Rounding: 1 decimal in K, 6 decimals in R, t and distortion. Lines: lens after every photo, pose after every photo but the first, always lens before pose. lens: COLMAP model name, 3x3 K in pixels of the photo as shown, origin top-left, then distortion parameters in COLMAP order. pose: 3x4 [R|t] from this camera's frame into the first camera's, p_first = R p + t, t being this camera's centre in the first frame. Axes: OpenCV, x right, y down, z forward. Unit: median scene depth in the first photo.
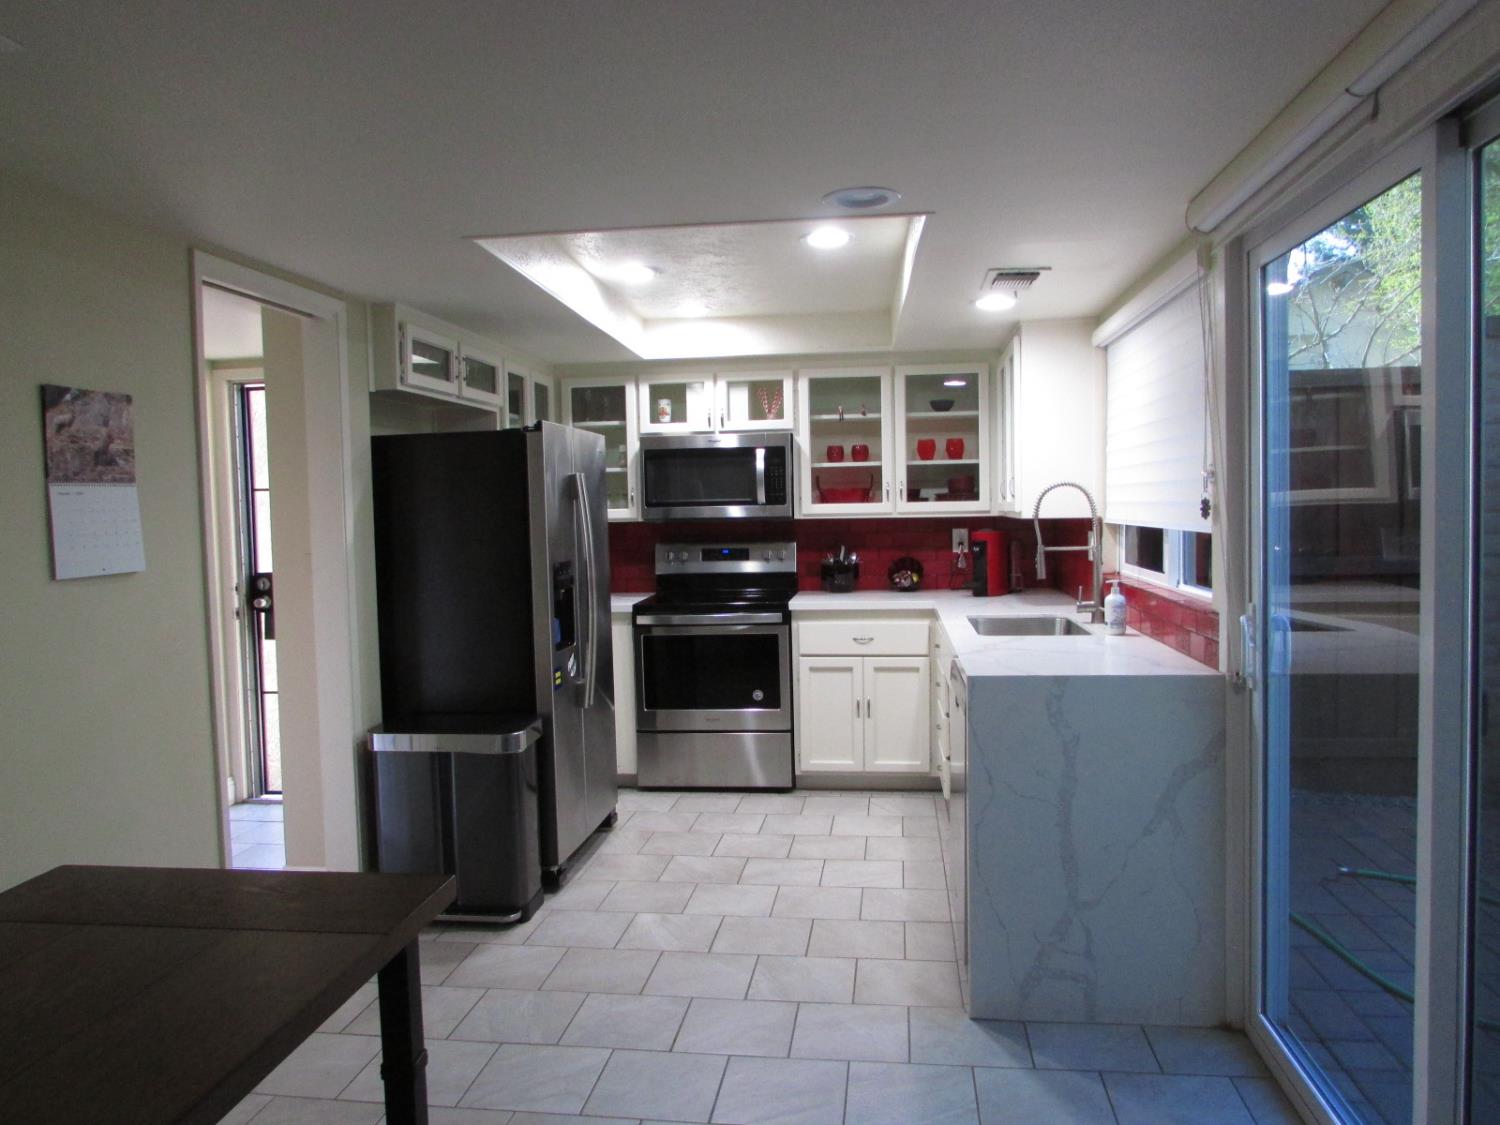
lens RADIAL K [[1051.2, 0, 749.1], [0, 1051.2, 564.0], [0, 0, 1]] dist [-0.039005, 0.000764]
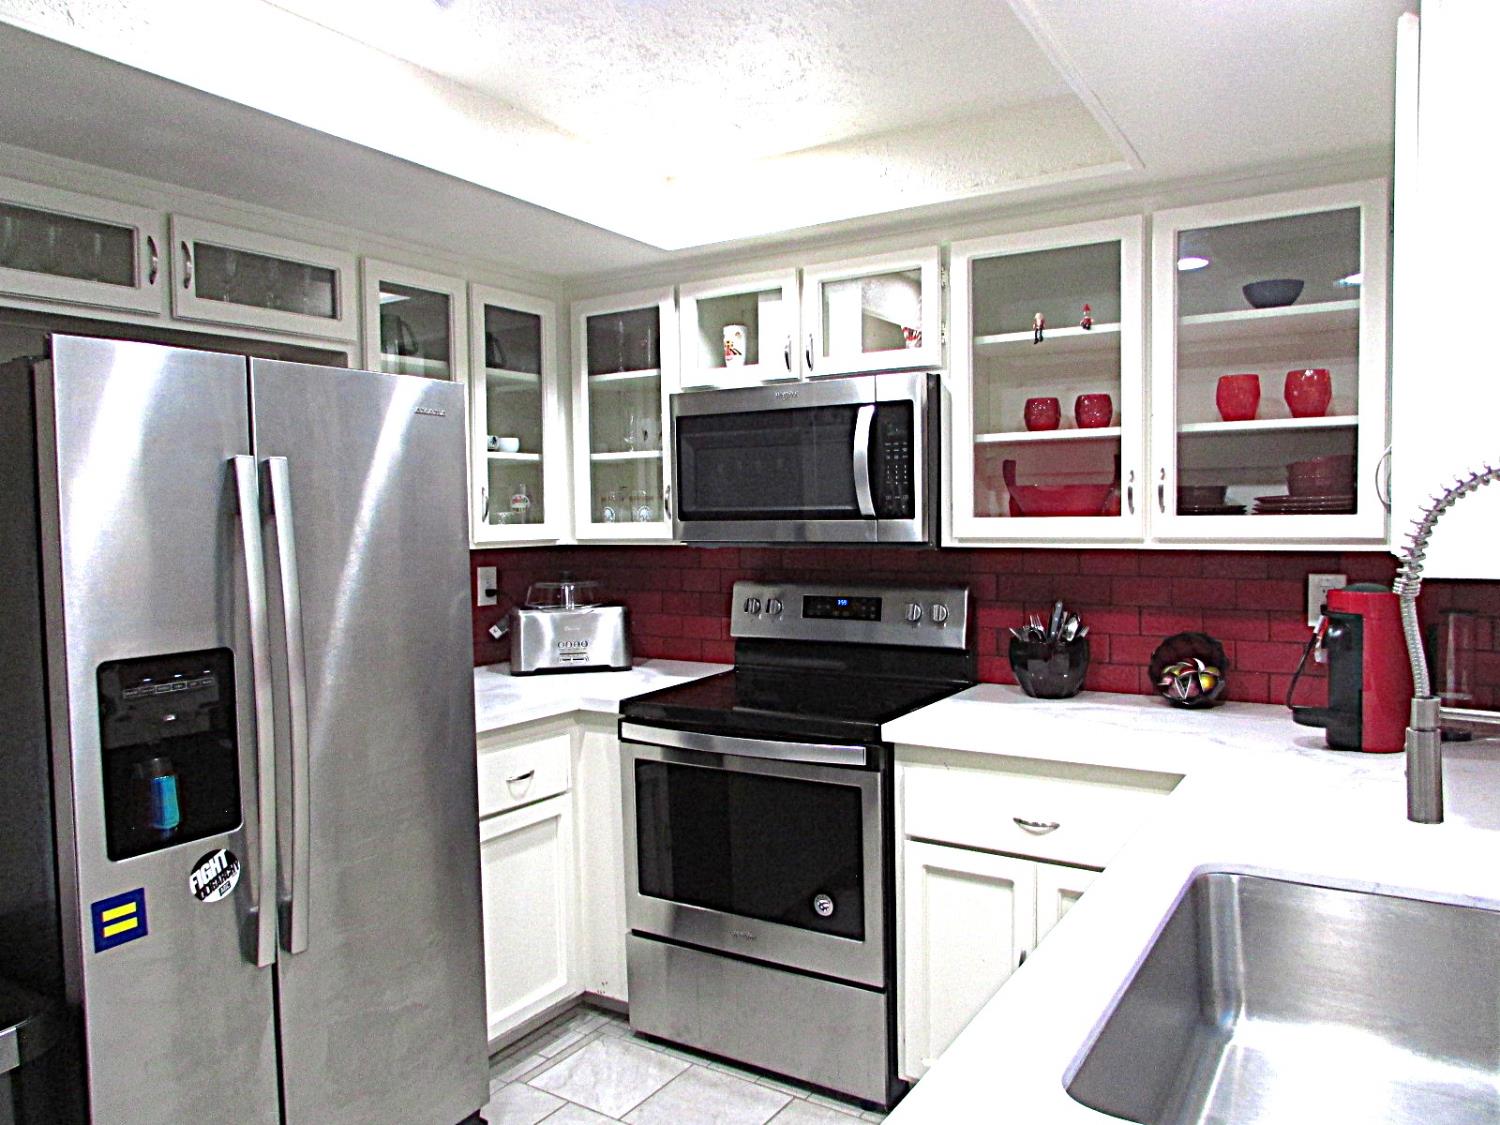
lens RADIAL K [[1071.3, 0, 753.7], [0, 1071.3, 560.8], [0, 0, 1]] dist [-0.024917, 0.005255]
pose [[0.908276, 0.026557, -0.417527, 0.174913], [-0.025936, 0.999638, 0.007161, -0.037920], [0.417566, 0.004325, 0.908636, 0.503923]]
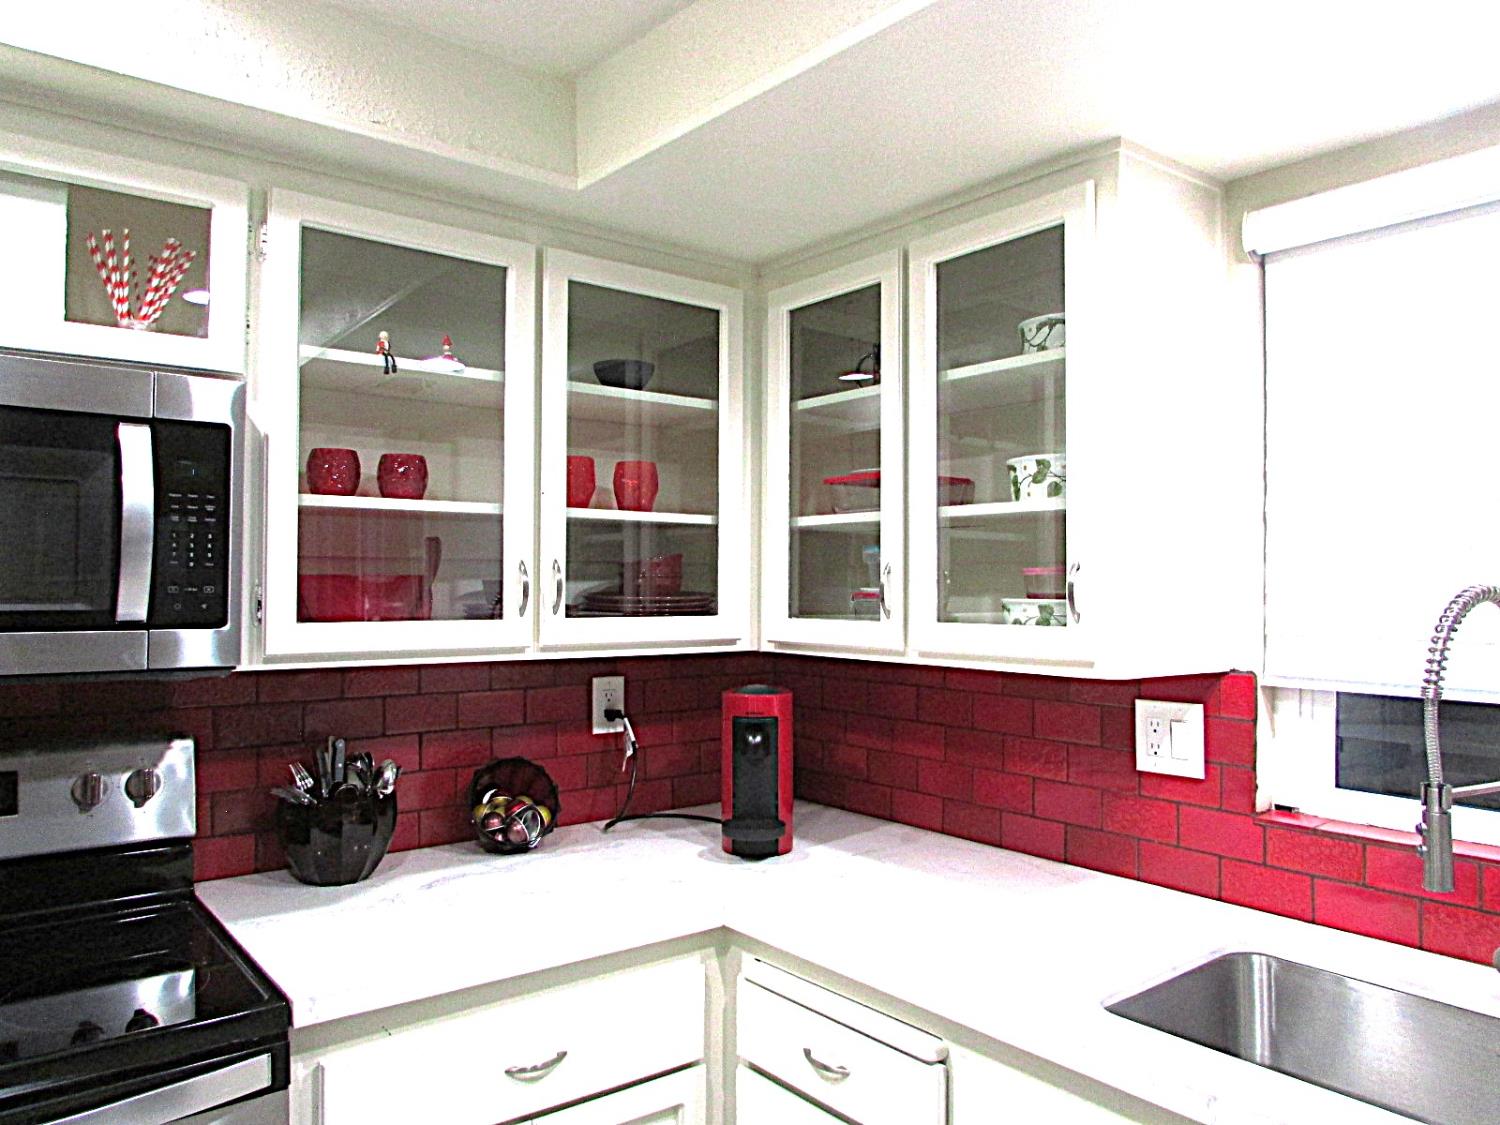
lens RADIAL K [[1071.3, 0, 748.0], [0, 1071.3, 563.1], [0, 0, 1]] dist [-0.024917, 0.005255]
pose [[0.697075, 0.037219, 0.716032, -0.073933], [0.018241, 0.997408, -0.069602, -0.050410], [-0.716766, 0.061579, 0.694589, 0.682829]]
